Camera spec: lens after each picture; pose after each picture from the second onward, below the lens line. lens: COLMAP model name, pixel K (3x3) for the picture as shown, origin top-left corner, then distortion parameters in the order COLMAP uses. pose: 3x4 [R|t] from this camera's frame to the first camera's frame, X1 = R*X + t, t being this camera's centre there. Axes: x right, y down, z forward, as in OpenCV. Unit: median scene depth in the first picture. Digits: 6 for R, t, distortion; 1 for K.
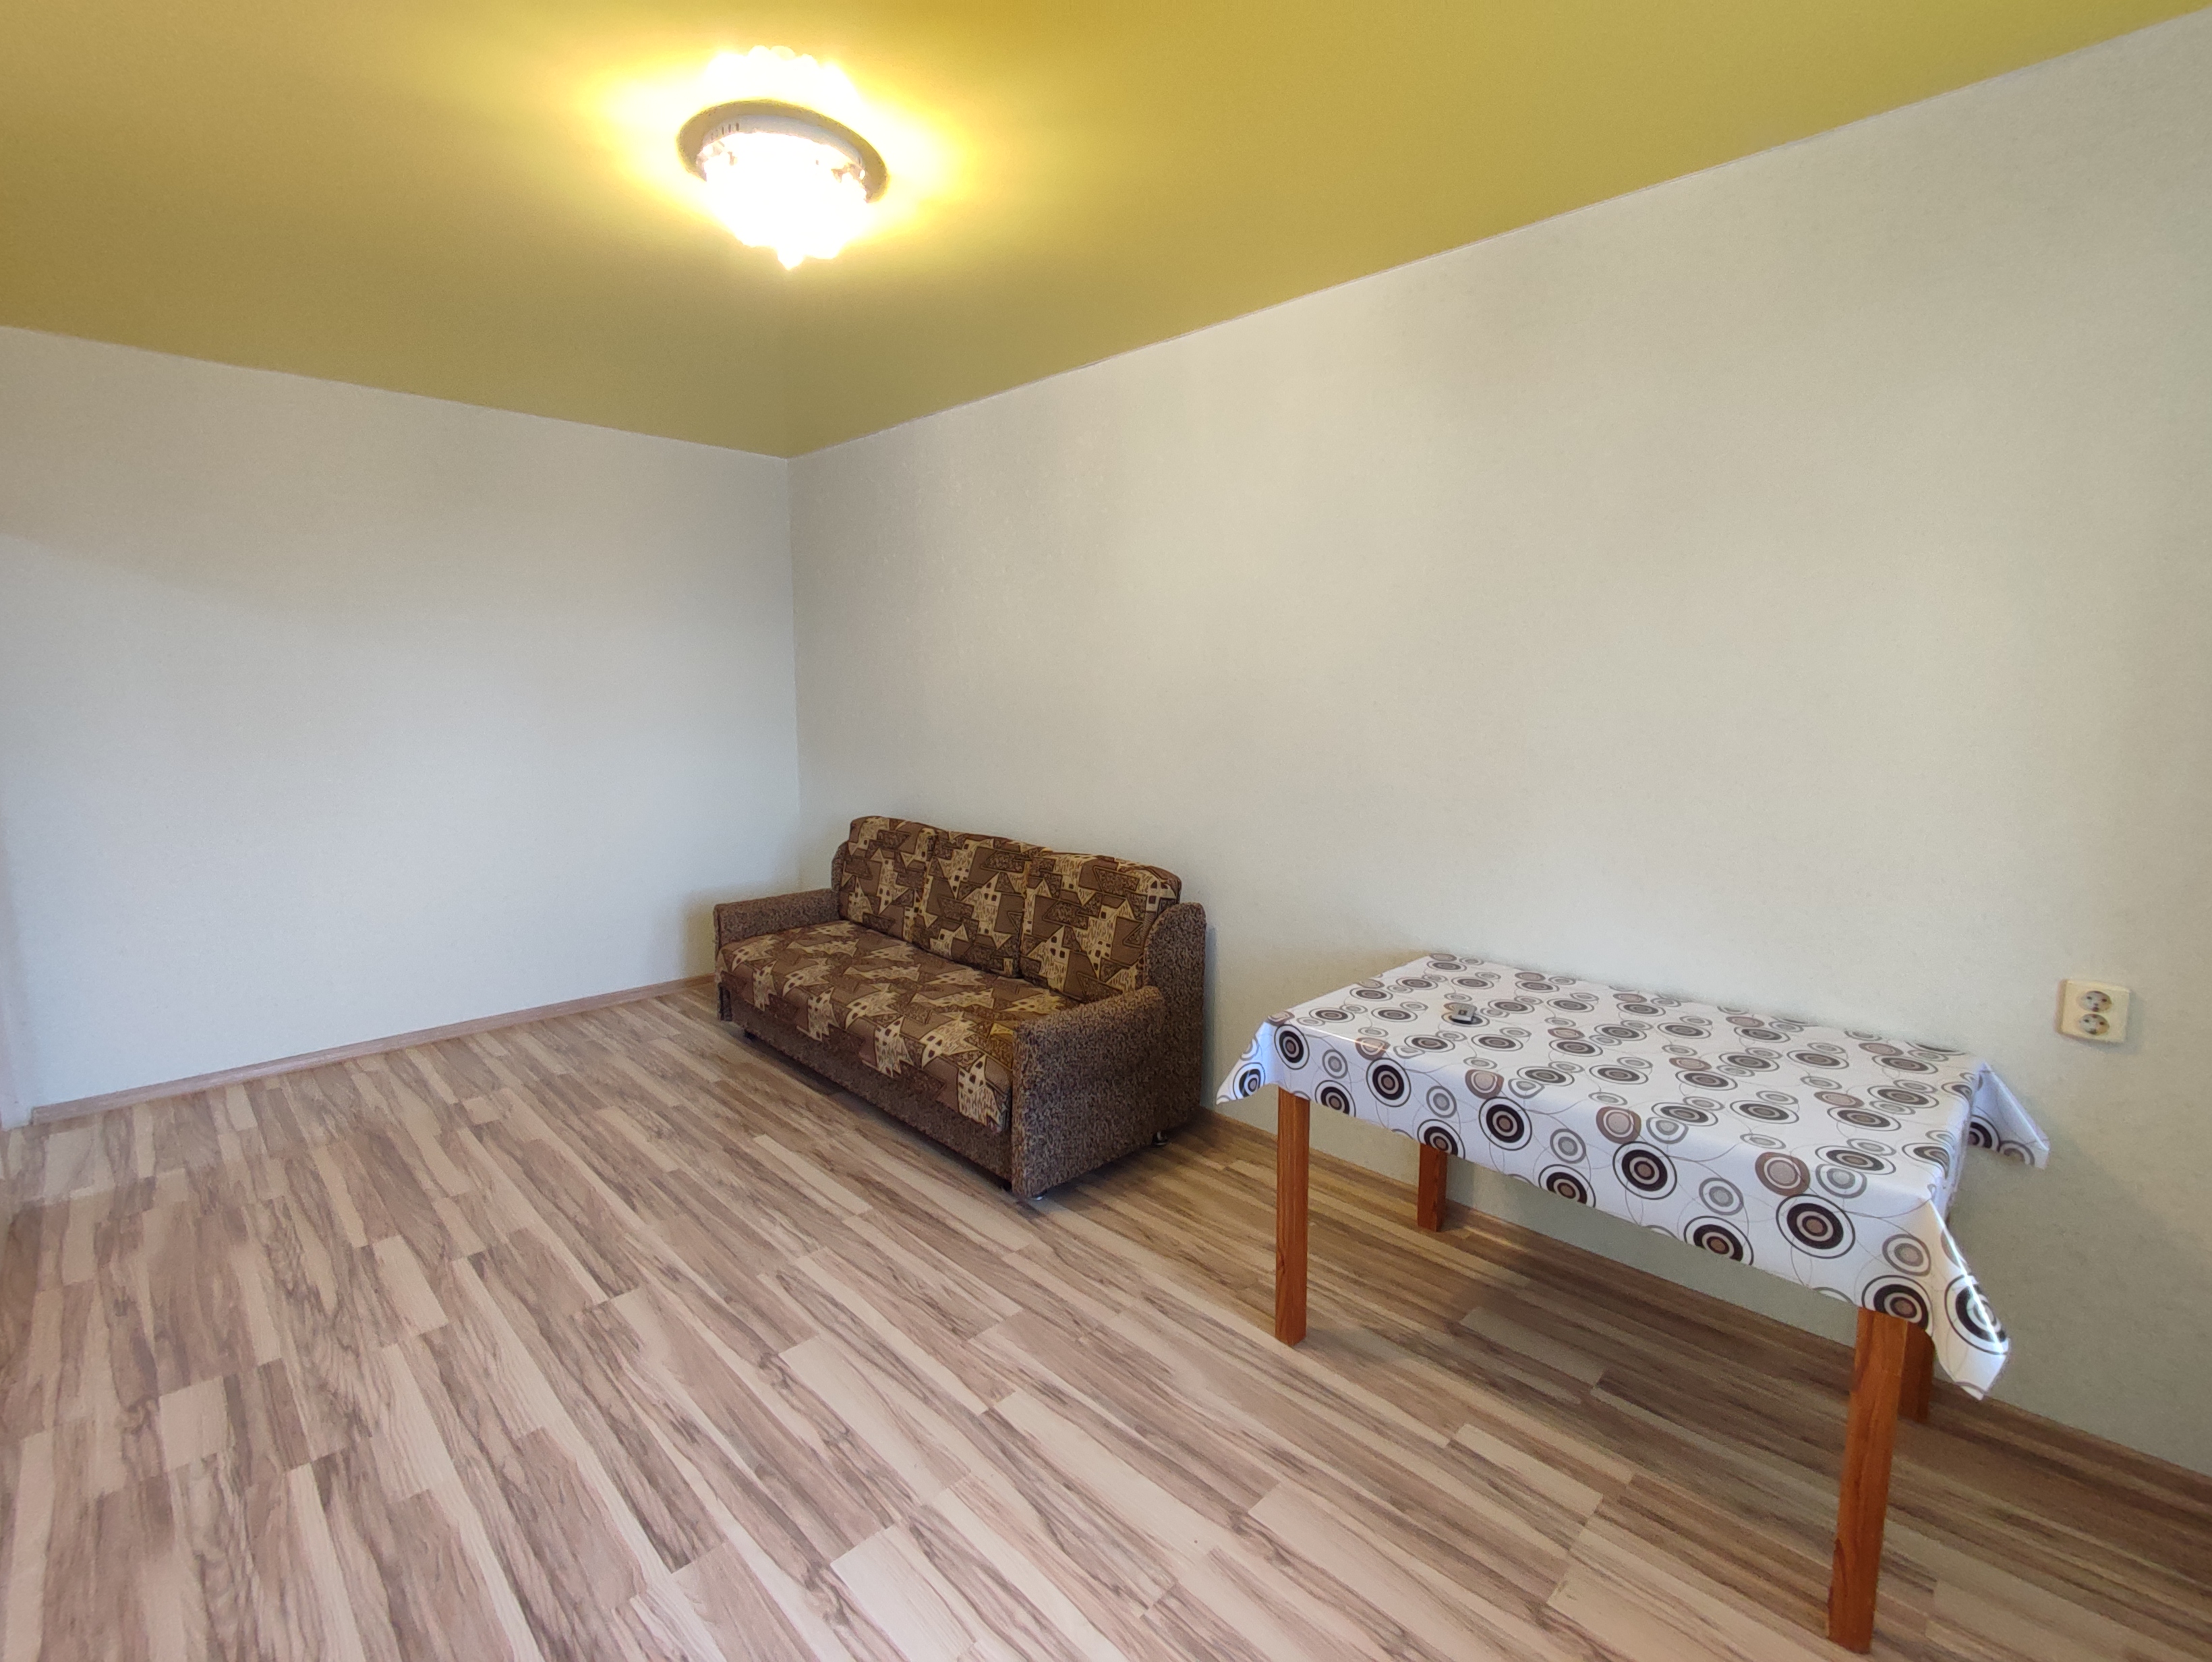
lens RADIAL K [[1018.9, 0, 1108.8], [0, 1018.9, 780.9], [0, 0, 1]] dist [-0.000793, -0.008556]
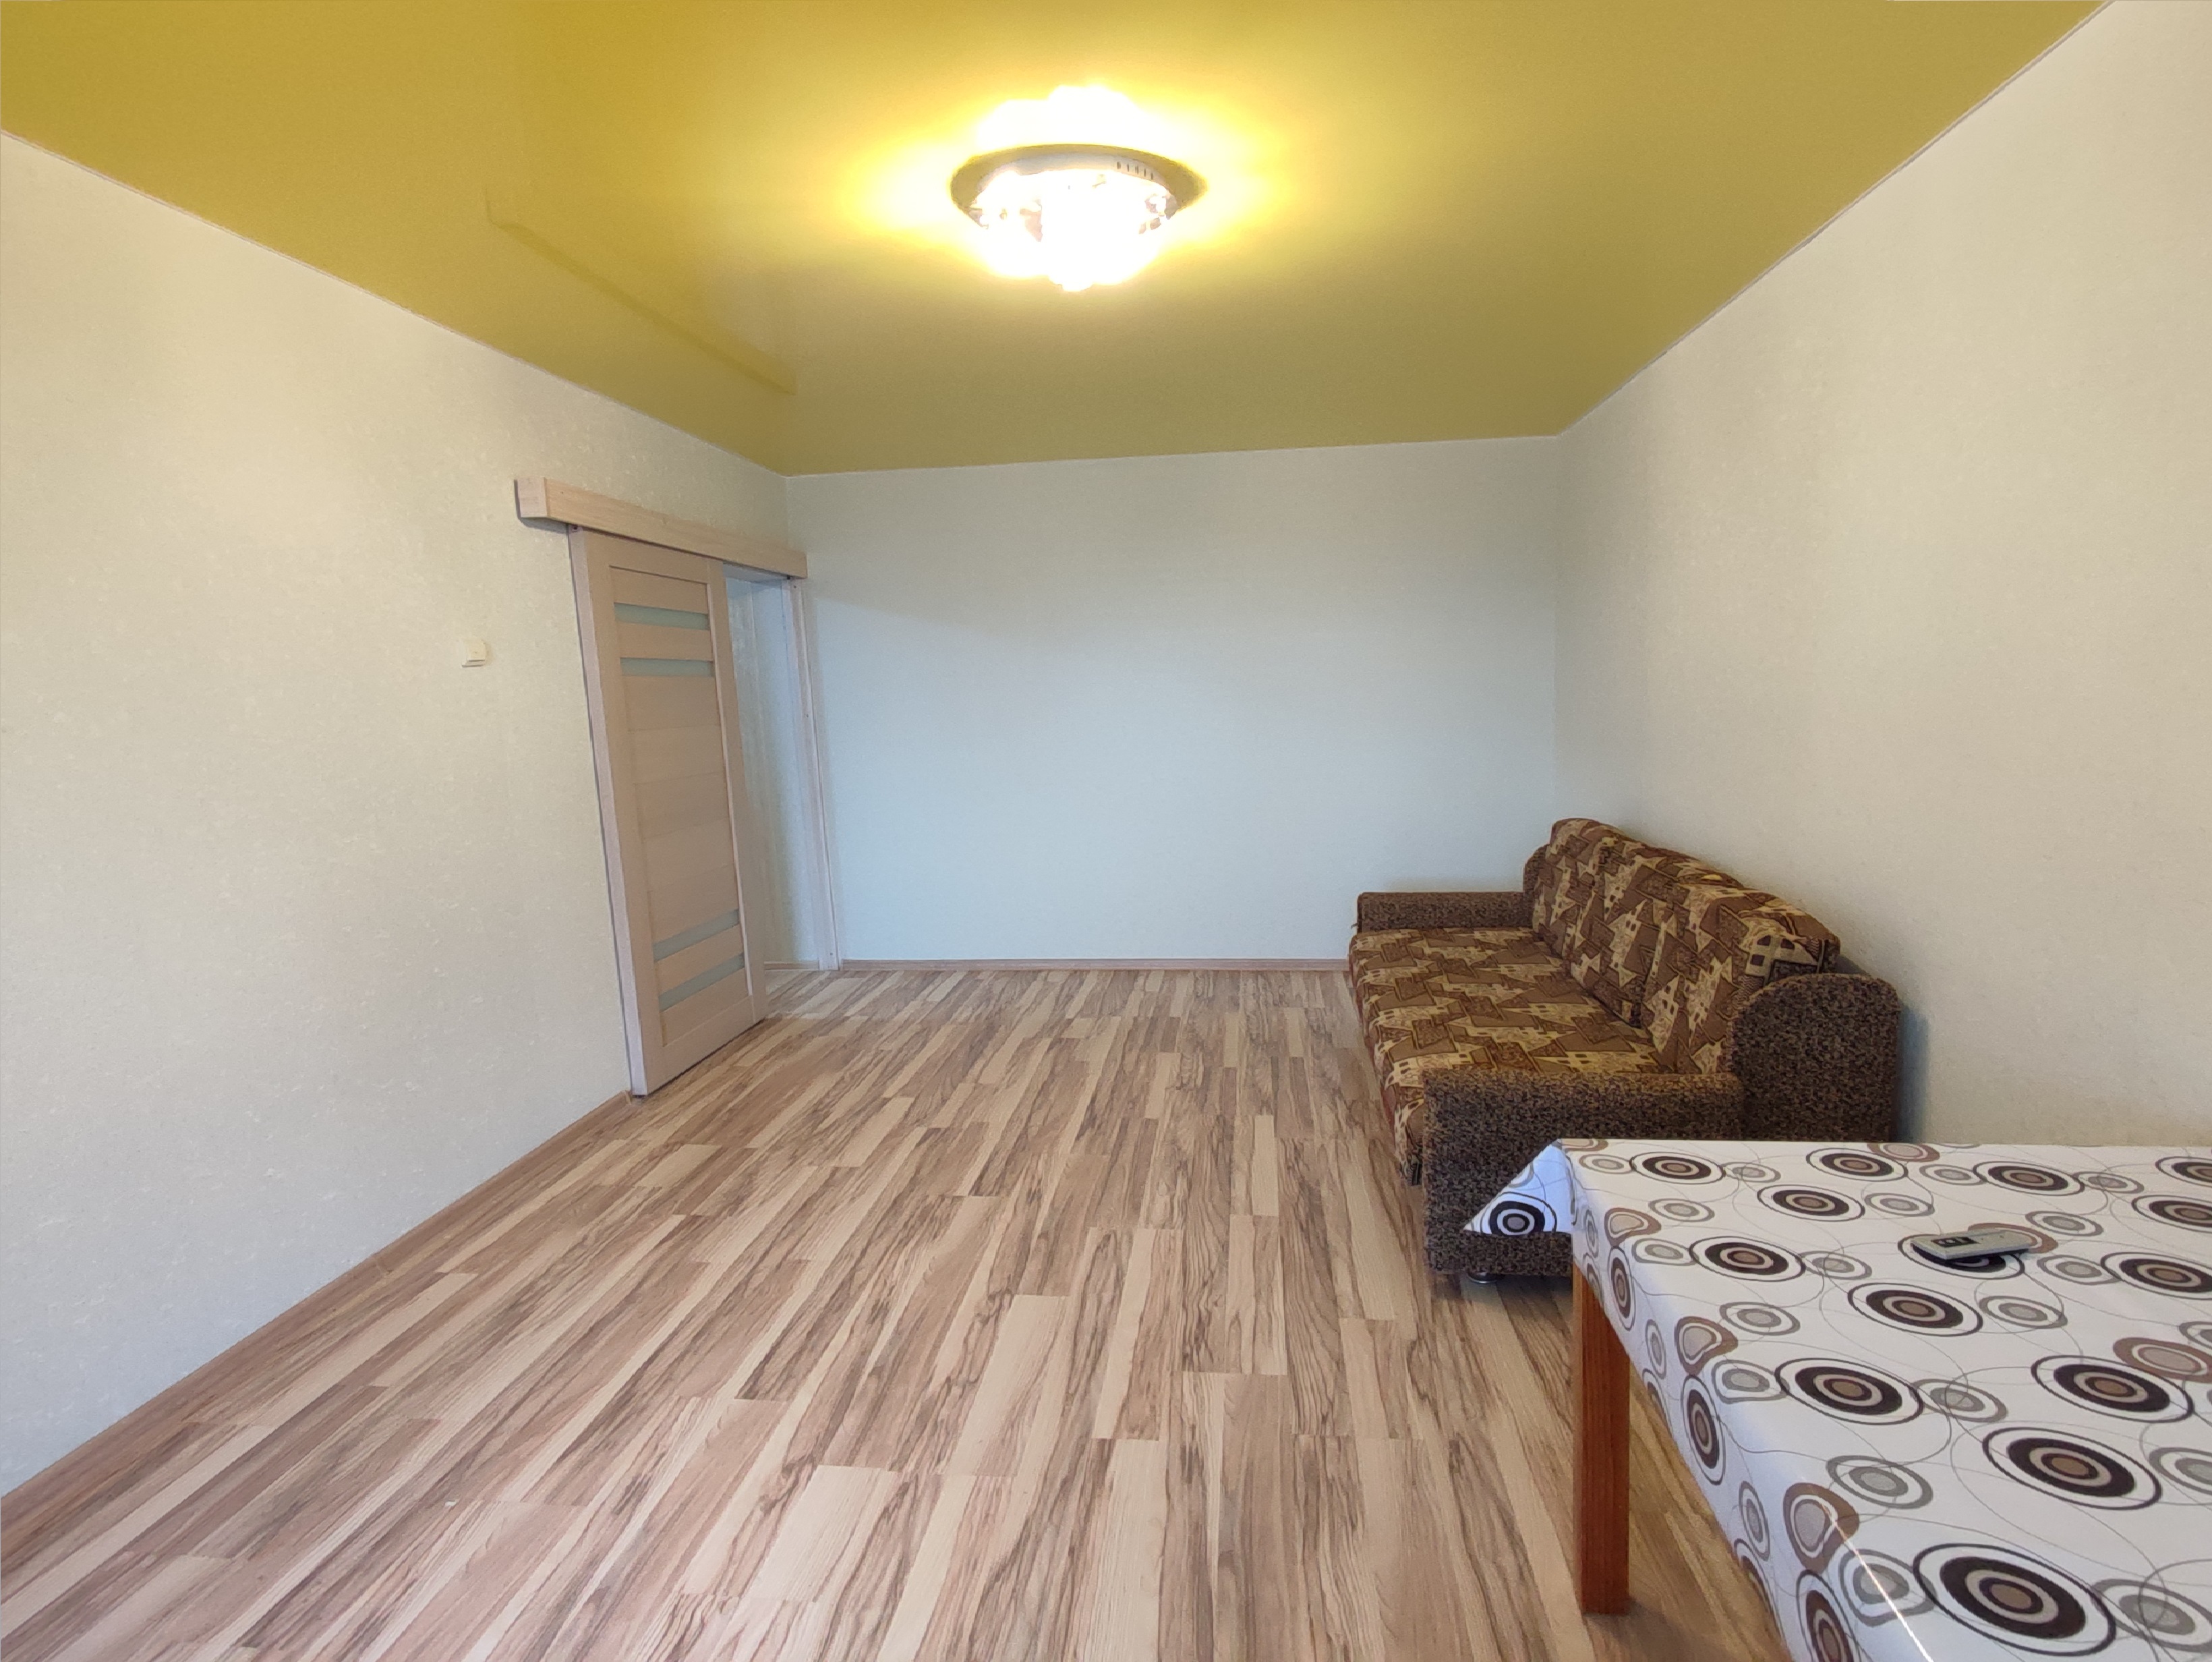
lens RADIAL K [[1000.8, 0, 1113.2], [0, 1000.8, 784.9], [0, 0, 1]] dist [-0.009715, -0.000152]
pose [[0.669072, 0.051653, -0.741400, 0.407978], [-0.040417, 0.998634, 0.033100, -0.023263], [0.742097, 0.007819, 0.670246, 0.271453]]
